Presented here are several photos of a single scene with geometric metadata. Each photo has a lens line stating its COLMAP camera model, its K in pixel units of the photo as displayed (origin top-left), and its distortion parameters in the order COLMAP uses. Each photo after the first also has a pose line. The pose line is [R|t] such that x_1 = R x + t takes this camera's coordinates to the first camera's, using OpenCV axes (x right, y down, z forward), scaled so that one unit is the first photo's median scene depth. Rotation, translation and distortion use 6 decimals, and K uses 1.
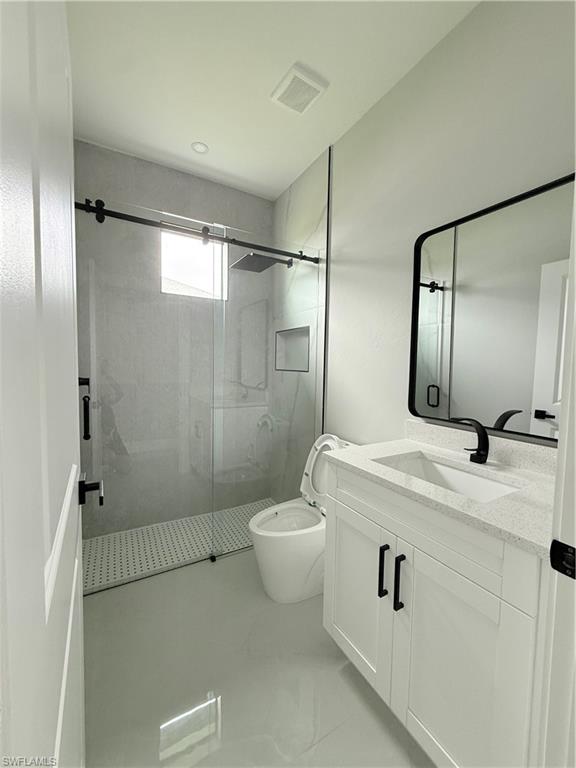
lens RADIAL K [[304.6, 0, 286.8], [0, 304.6, 382.5], [0, 0, 1]] dist [0.001760, 0.000148]
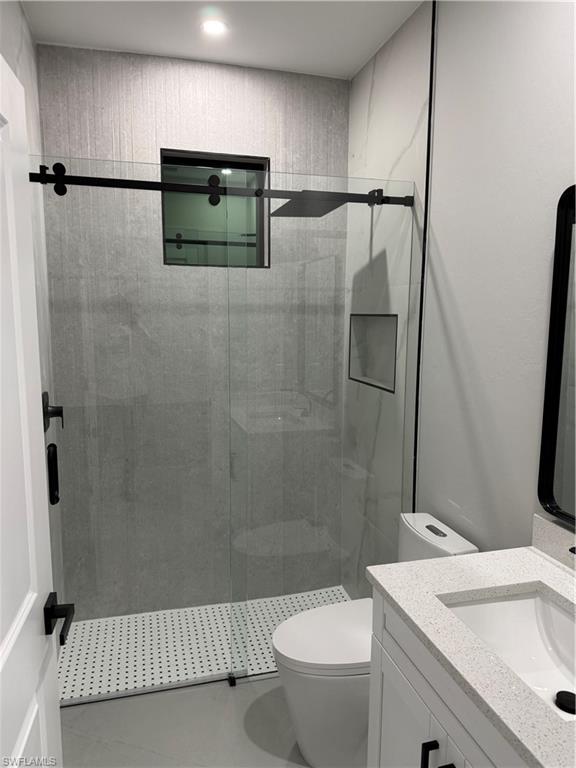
lens RADIAL K [[536.9, 0, 288.2], [0, 536.9, 385.2], [0, 0, 1]] dist [0.022560, -0.009076]
pose [[0.970214, 0.019949, -0.241428, 0.147745], [-0.001969, 0.997220, 0.074484, -0.154058], [0.242243, -0.071790, 0.967556, -0.064409]]
